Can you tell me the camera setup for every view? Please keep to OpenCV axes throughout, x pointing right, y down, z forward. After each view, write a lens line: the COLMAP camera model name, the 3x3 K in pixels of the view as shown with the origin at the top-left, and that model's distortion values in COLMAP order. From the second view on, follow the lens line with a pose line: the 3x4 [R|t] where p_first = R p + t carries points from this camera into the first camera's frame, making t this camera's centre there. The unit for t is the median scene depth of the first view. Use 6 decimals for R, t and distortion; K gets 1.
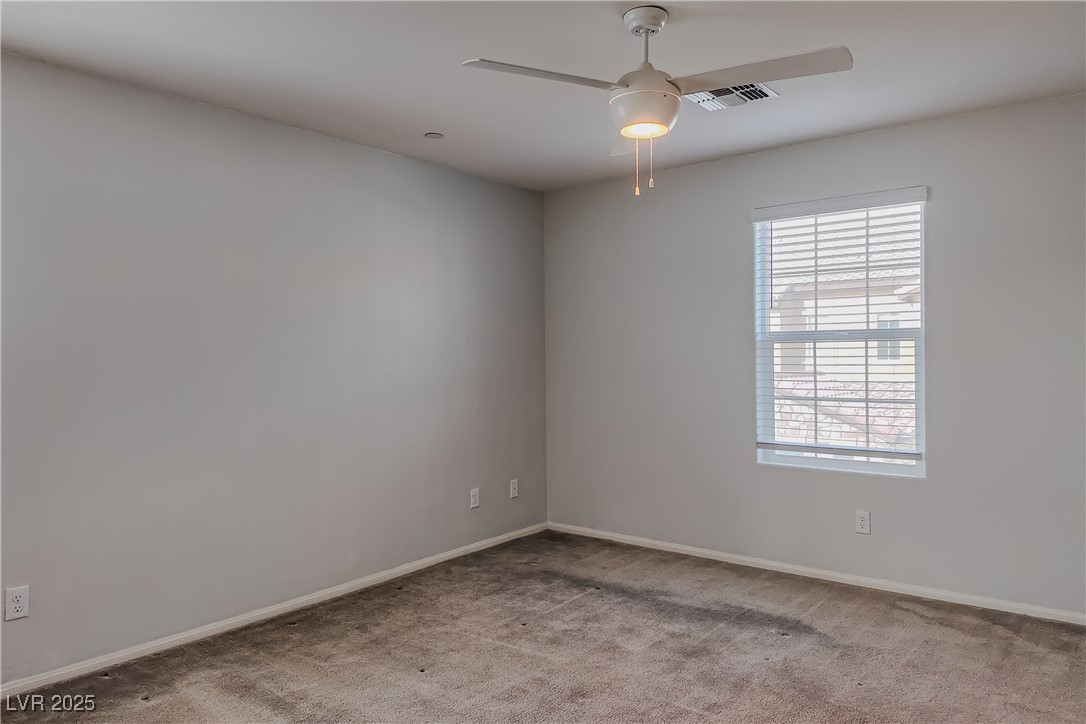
lens RADIAL K [[761.8, 0, 548.8], [0, 761.8, 364.0], [0, 0, 1]] dist [0.012696, 0.004142]
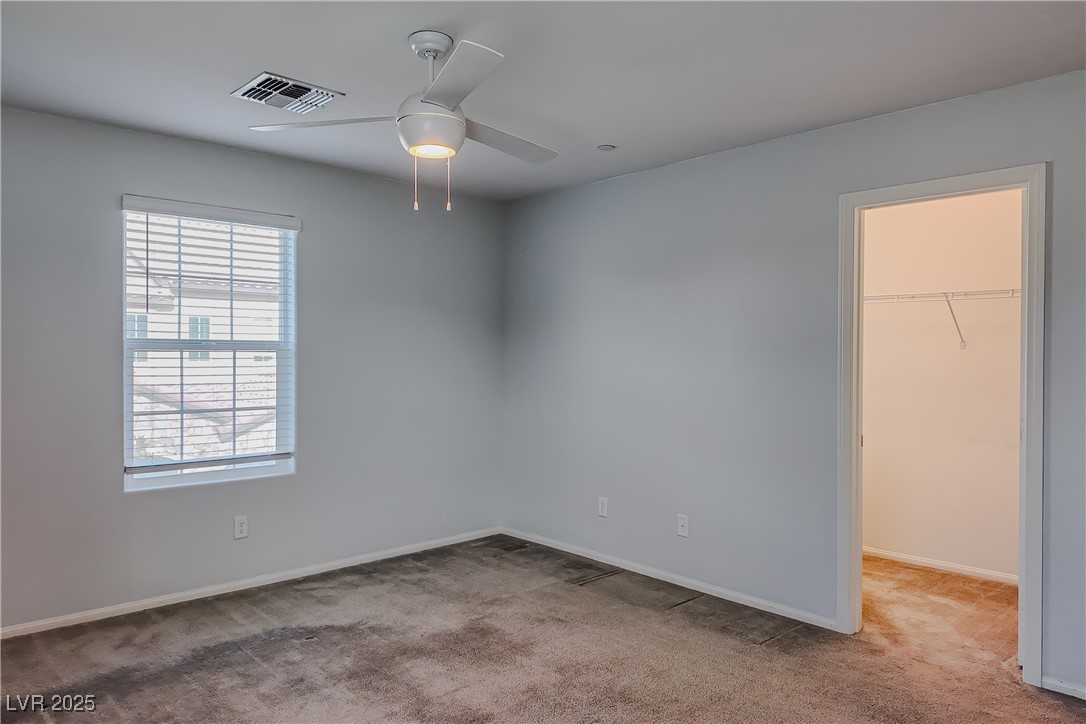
lens RADIAL K [[761.8, 0, 538.1], [0, 761.8, 368.7], [0, 0, 1]] dist [0.012696, 0.004142]
pose [[0.140077, -0.002678, 0.990137, -0.551534], [0.010928, 0.999940, 0.001158, -0.004073], [-0.990080, 0.010658, 0.140098, 0.455503]]
